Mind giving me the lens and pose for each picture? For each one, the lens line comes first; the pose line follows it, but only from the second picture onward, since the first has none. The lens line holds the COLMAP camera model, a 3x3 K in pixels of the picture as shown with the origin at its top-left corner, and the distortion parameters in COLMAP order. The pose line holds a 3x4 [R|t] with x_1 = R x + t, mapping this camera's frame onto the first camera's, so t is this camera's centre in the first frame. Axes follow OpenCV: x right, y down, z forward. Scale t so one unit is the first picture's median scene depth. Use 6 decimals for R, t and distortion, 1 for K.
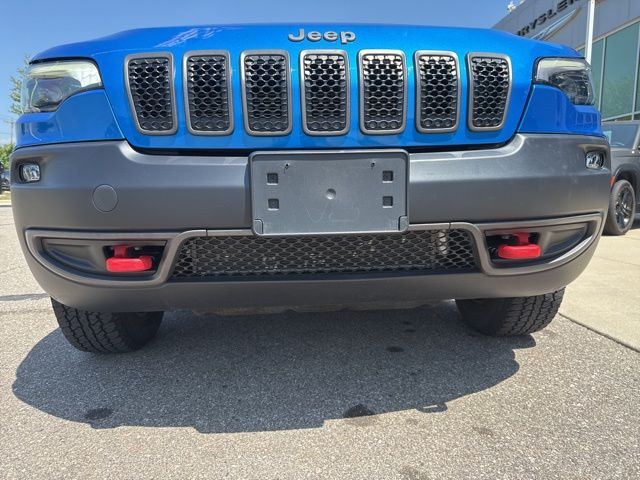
lens RADIAL K [[450.2, 0, 318.0], [0, 450.2, 241.9], [0, 0, 1]] dist [0.019382, -0.029405]
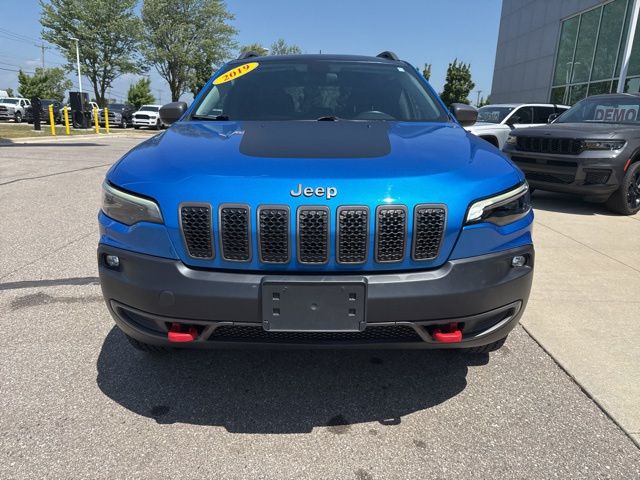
lens RADIAL K [[450.2, 0, 319.7], [0, 450.2, 240.4], [0, 0, 1]] dist [0.019382, -0.029405]
pose [[0.997771, 0.039476, -0.053809, 0.095230], [-0.031355, 0.989052, 0.144197, -0.434938], [0.058912, -0.142188, 0.988085, -0.371523]]
